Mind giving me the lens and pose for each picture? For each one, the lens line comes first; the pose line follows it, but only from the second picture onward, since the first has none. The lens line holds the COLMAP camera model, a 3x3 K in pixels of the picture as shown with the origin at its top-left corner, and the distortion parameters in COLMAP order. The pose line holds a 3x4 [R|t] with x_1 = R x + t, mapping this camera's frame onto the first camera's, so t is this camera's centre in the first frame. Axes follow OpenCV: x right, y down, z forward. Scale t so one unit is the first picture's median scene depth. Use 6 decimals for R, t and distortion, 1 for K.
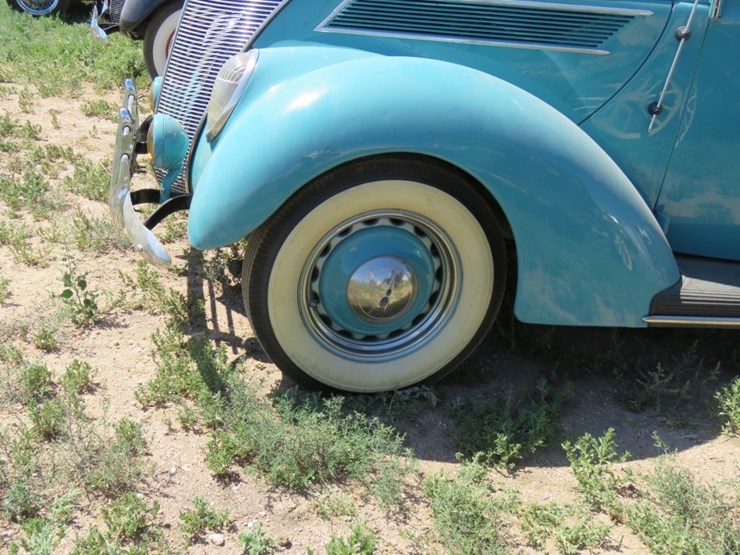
lens RADIAL K [[937.9, 0, 355.3], [0, 937.9, 278.2], [0, 0, 1]] dist [-0.001707, 0.021589]
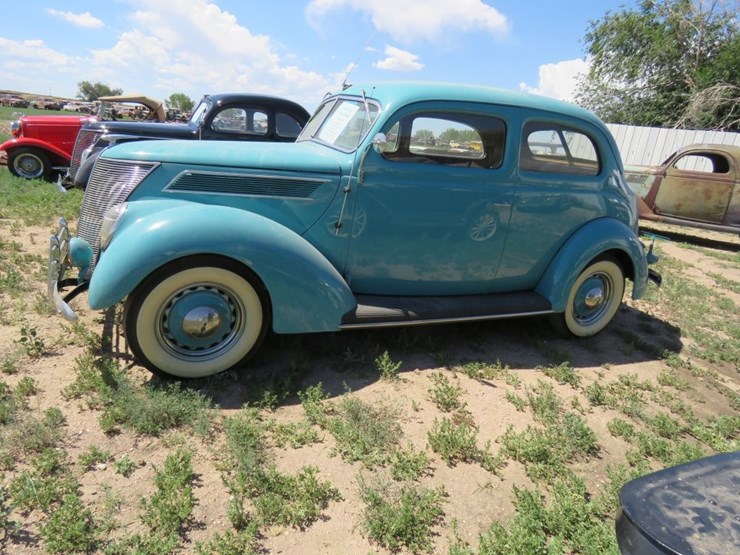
lens RADIAL K [[491.8, 0, 370.0], [0, 491.8, 277.5], [0, 0, 1]] dist [-0.004540, -0.002370]
pose [[0.967329, -0.060224, 0.246269, 0.117961], [0.075511, 0.995730, -0.053099, -0.001738], [-0.242019, 0.069960, 0.967746, -0.071655]]
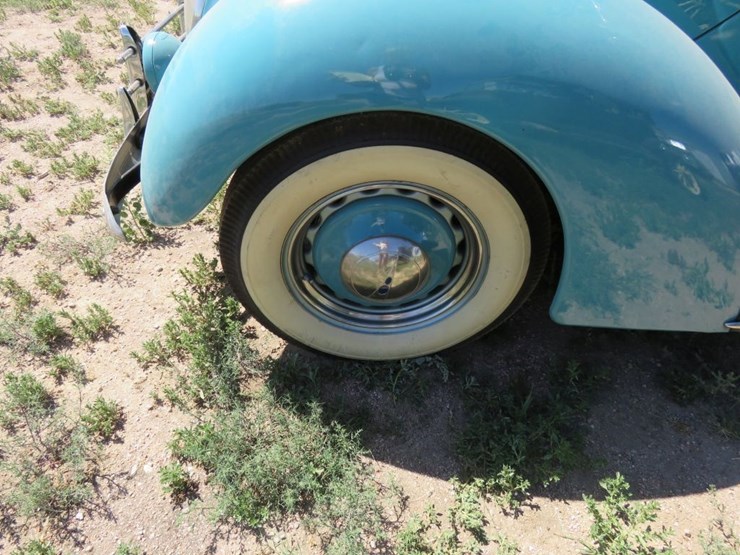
lens RADIAL K [[473.8, 0, 364.4], [0, 473.8, 278.0], [0, 0, 1]] dist [-0.004231, -0.003261]
pose [[0.973524, 0.092547, -0.209011, 0.097816], [-0.012778, 0.934978, 0.354476, -0.127895], [0.228226, -0.342420, 0.911406, 0.606740]]
